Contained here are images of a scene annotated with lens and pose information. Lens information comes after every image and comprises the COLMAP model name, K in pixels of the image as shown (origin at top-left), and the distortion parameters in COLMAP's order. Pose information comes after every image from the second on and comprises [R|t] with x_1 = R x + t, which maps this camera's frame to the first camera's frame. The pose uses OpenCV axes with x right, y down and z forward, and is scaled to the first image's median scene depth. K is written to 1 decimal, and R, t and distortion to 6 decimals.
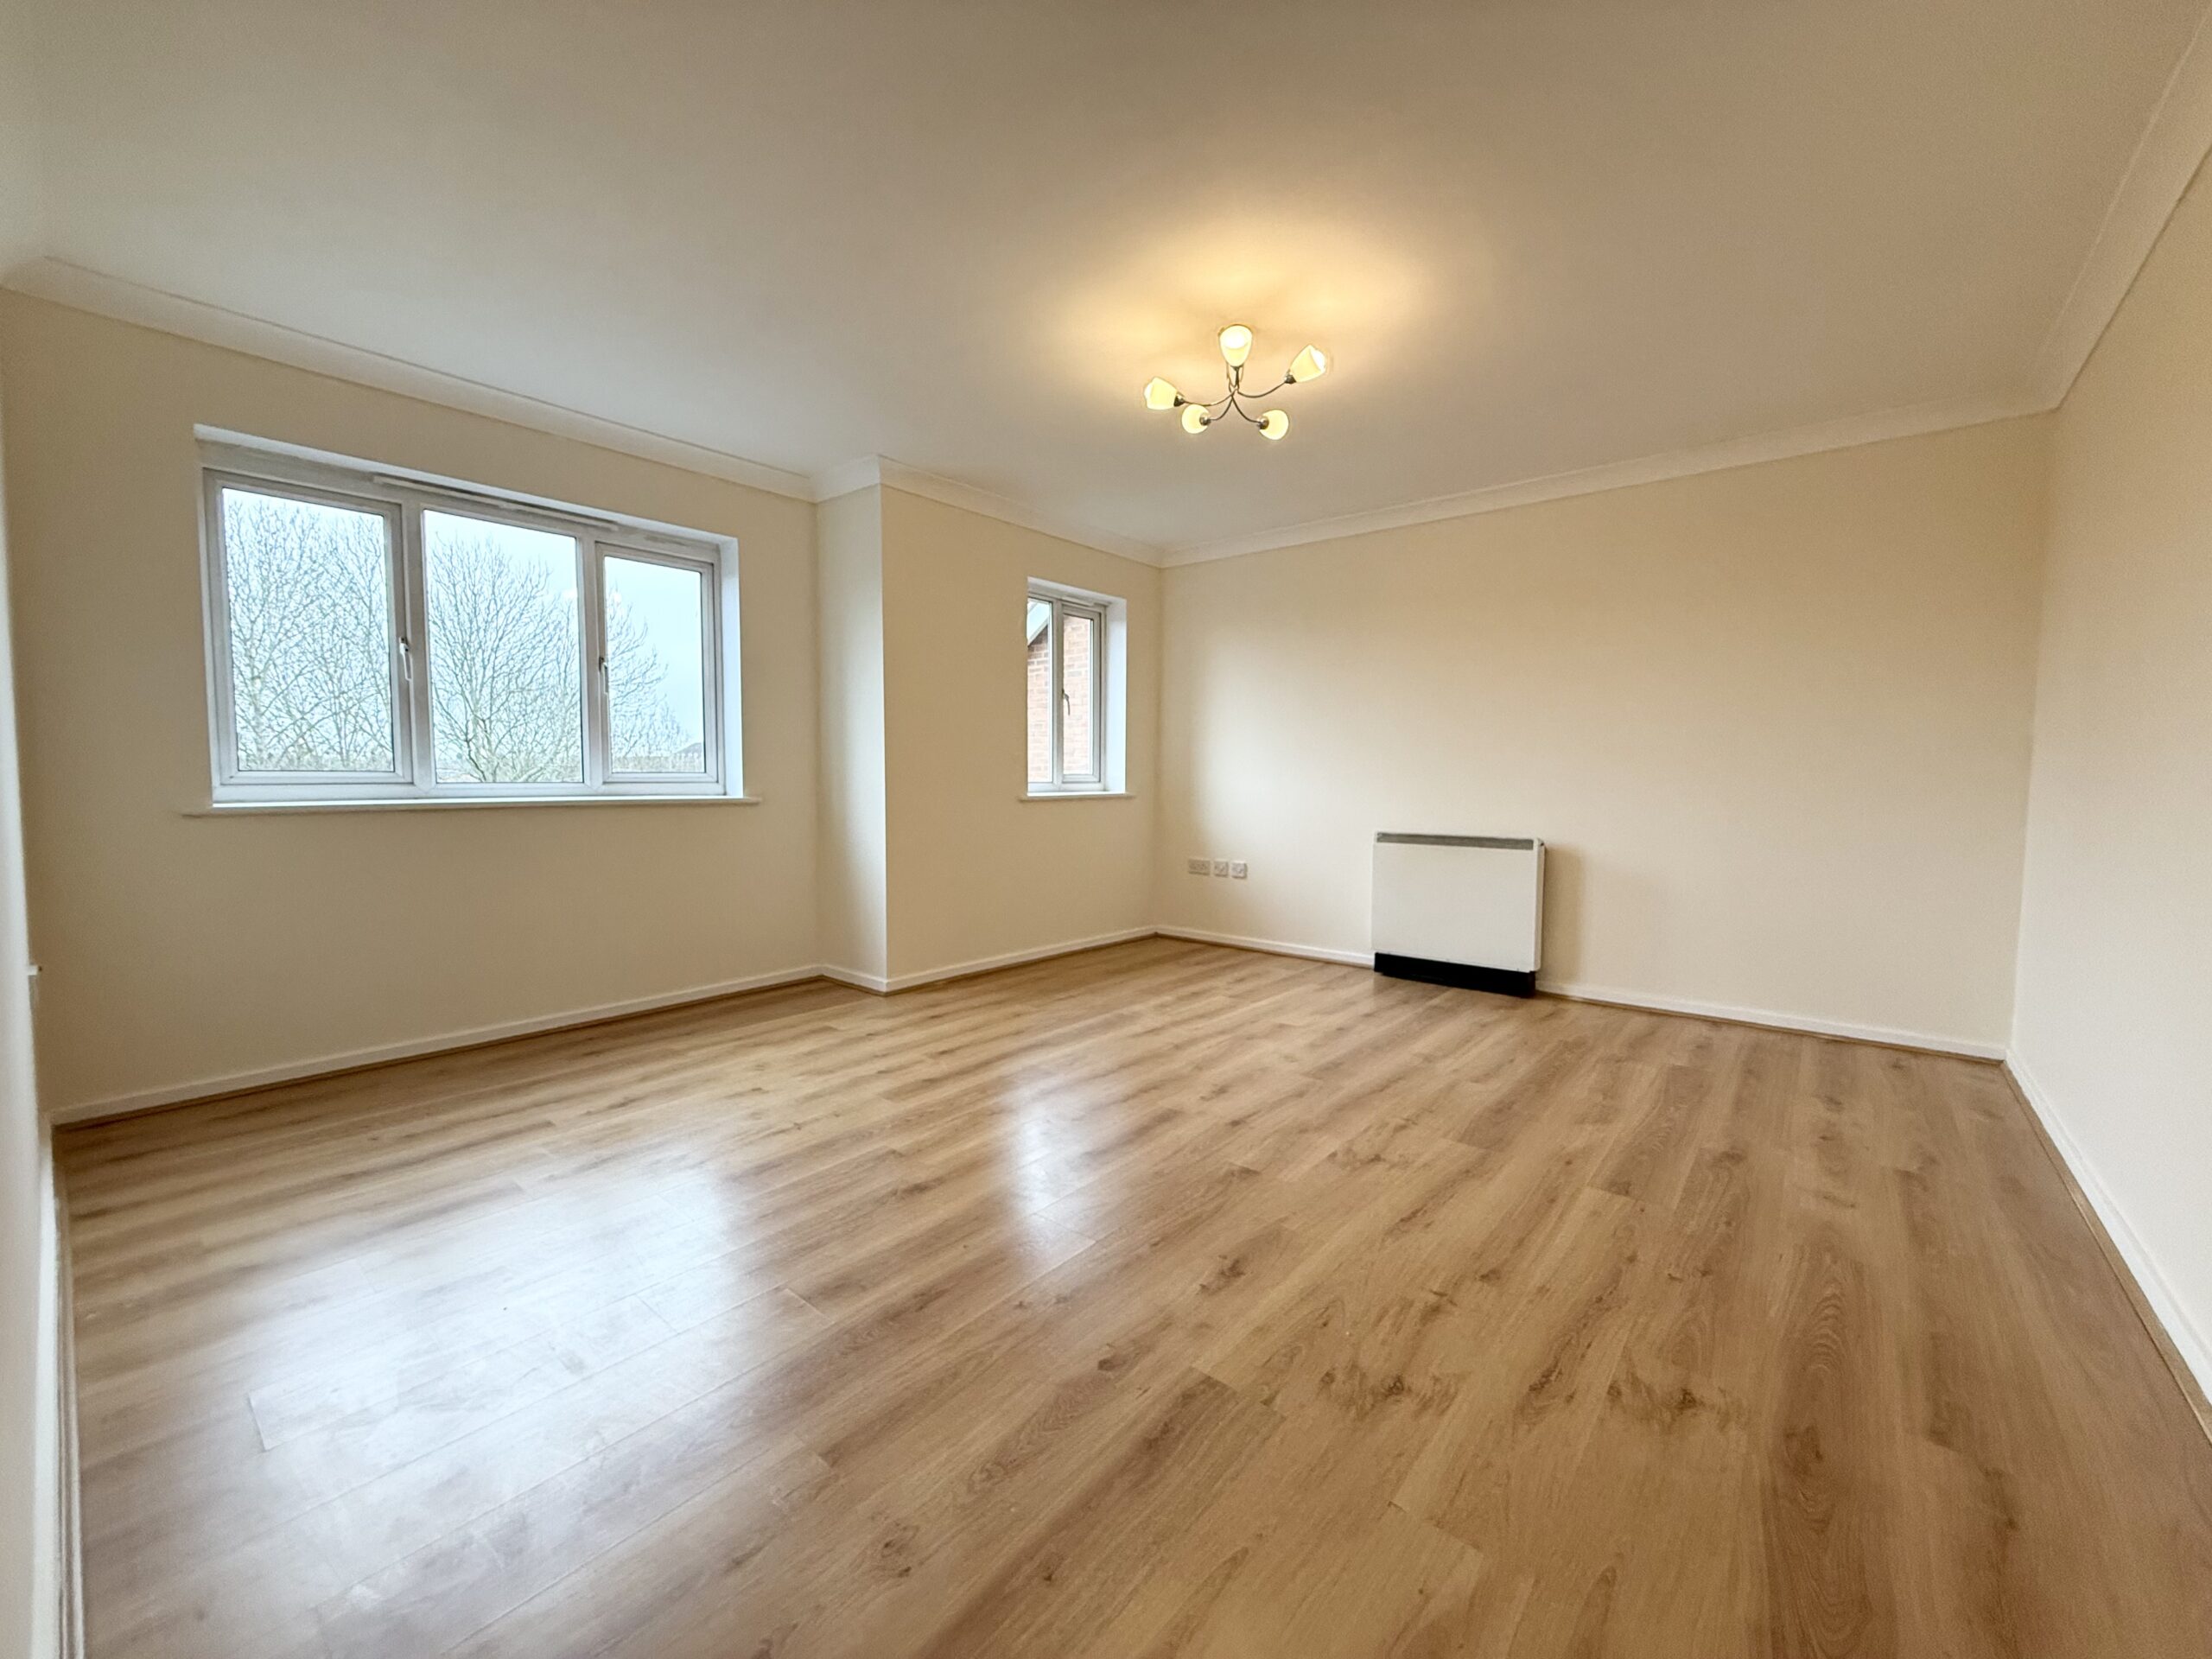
lens RADIAL K [[878.9, 0, 1101.2], [0, 878.9, 826.7], [0, 0, 1]] dist [0.000478, -0.000208]
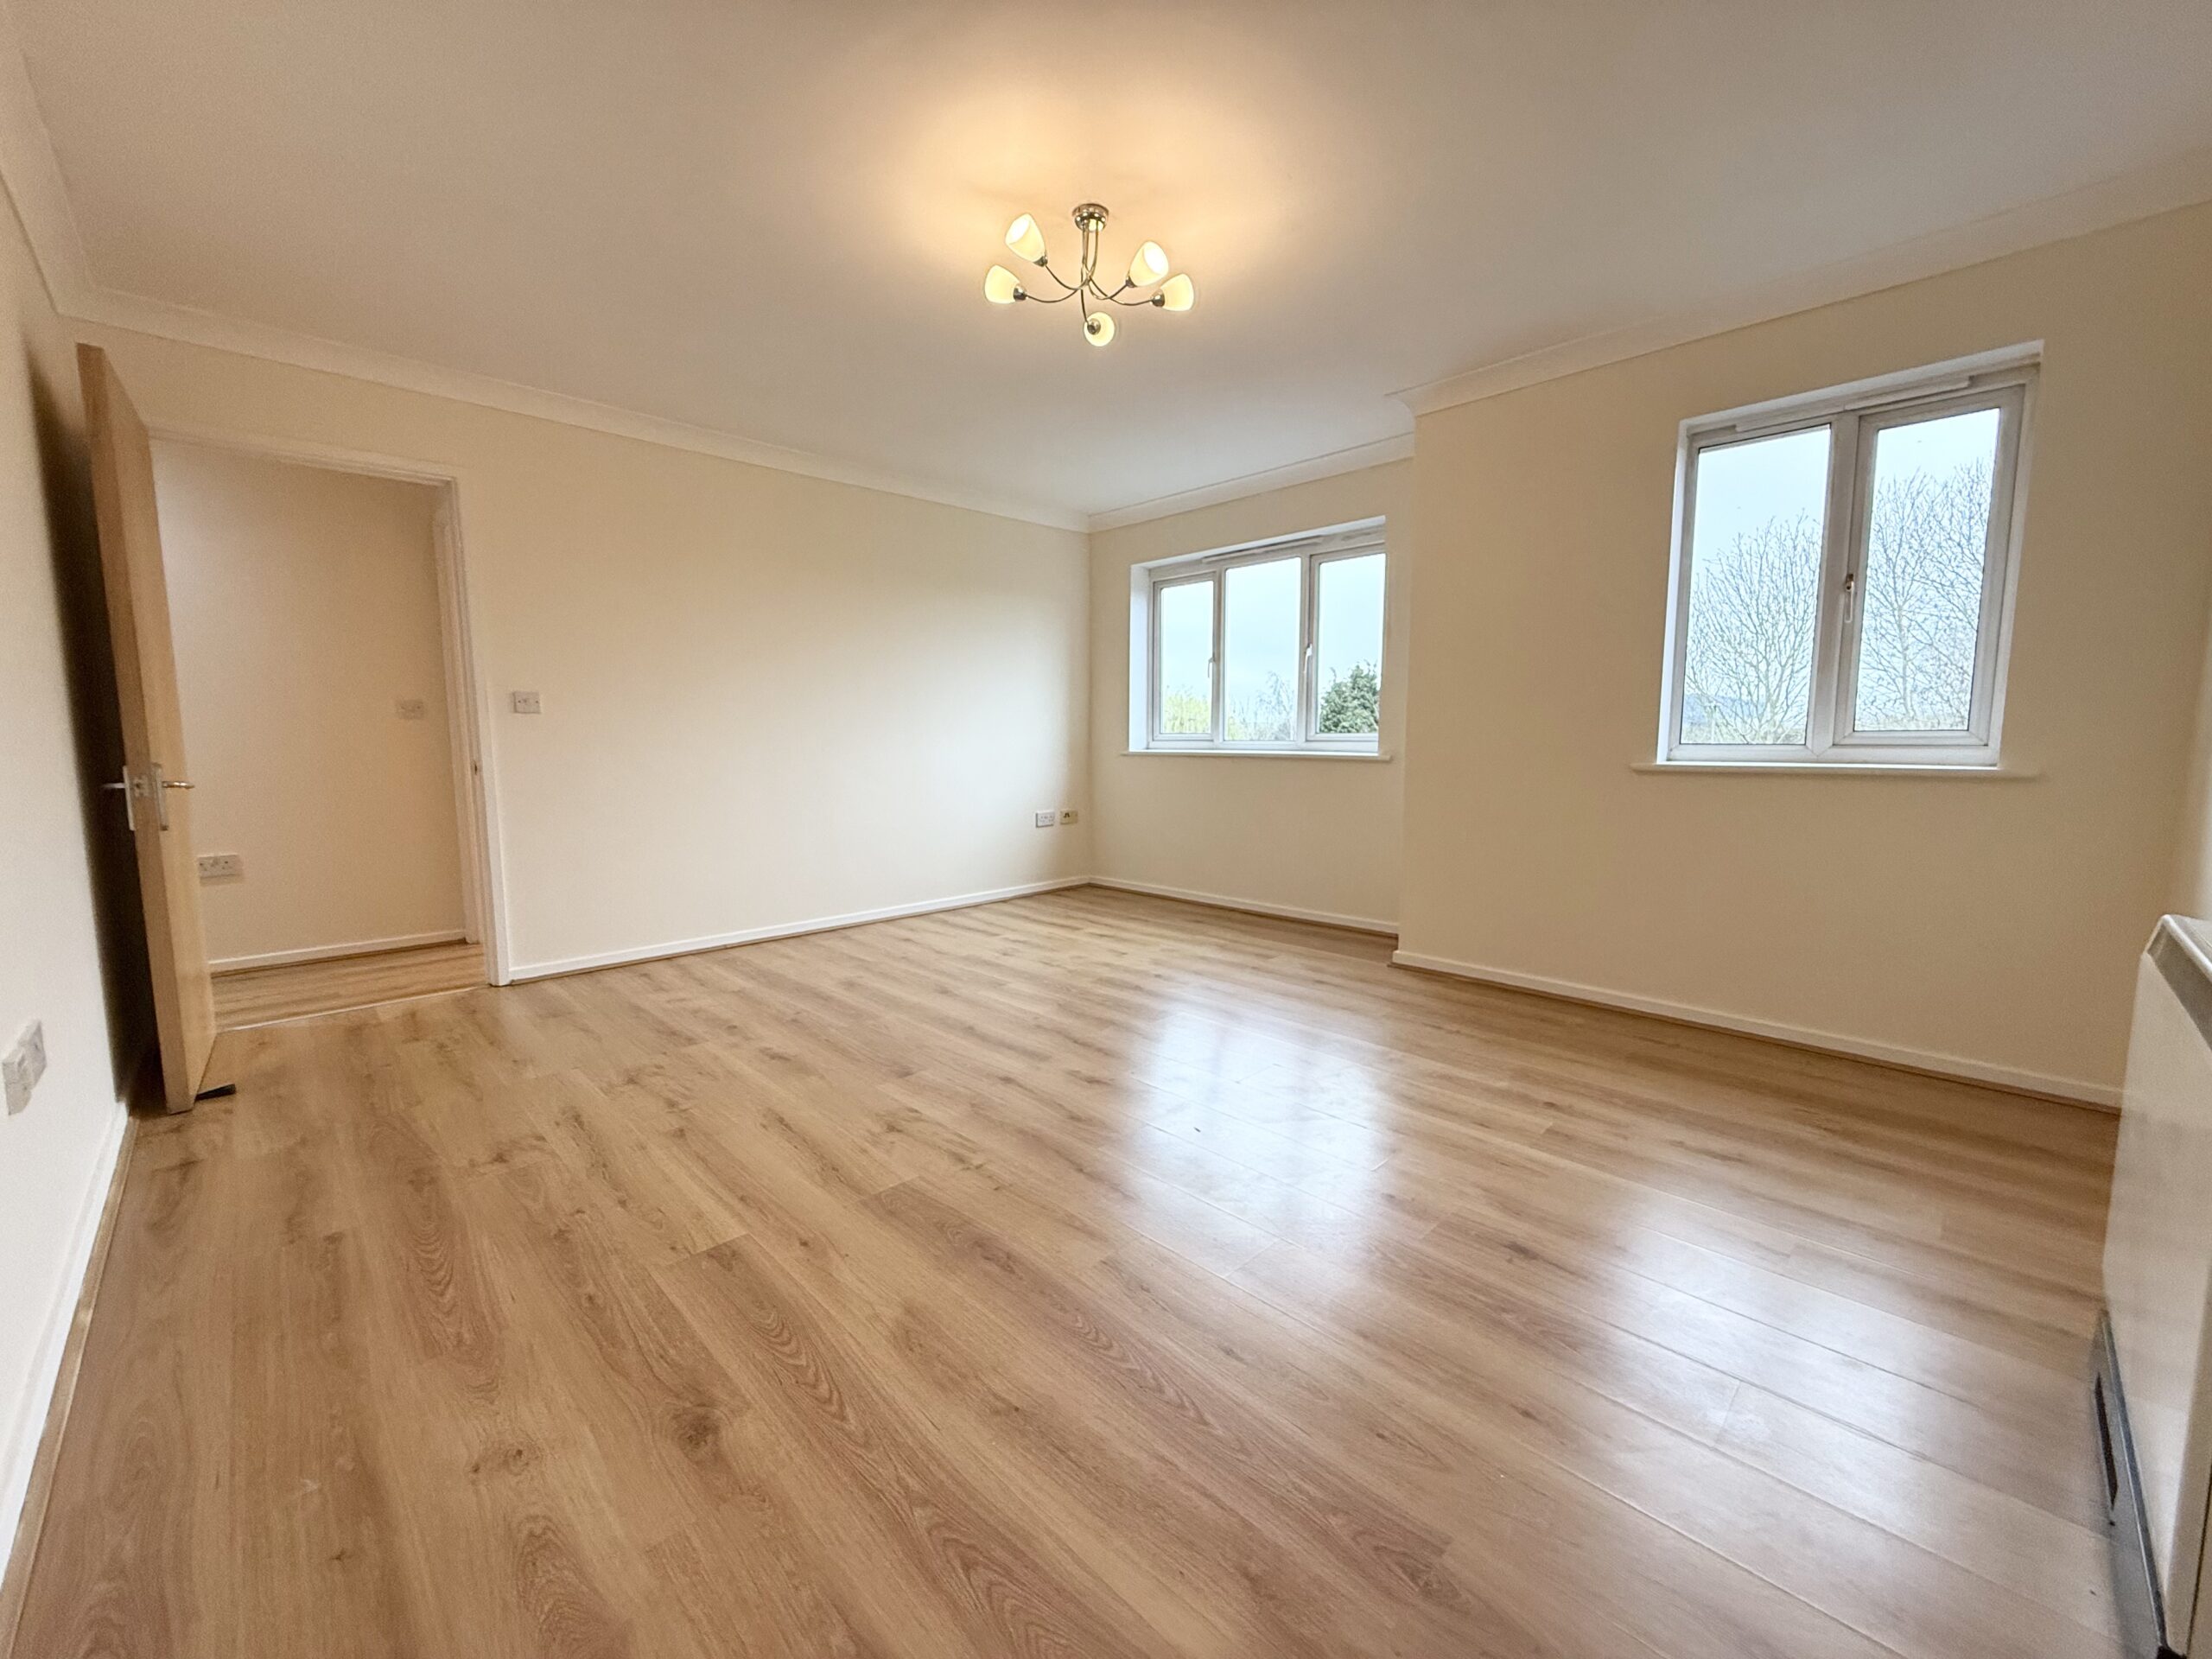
lens RADIAL K [[878.9, 0, 1101.2], [0, 878.9, 826.7], [0, 0, 1]] dist [0.000478, -0.000208]
pose [[-0.097933, 0.098274, -0.990329, 1.337618], [-0.058702, 0.992809, 0.104325, -0.072232], [0.993460, 0.068351, -0.091460, 1.424324]]
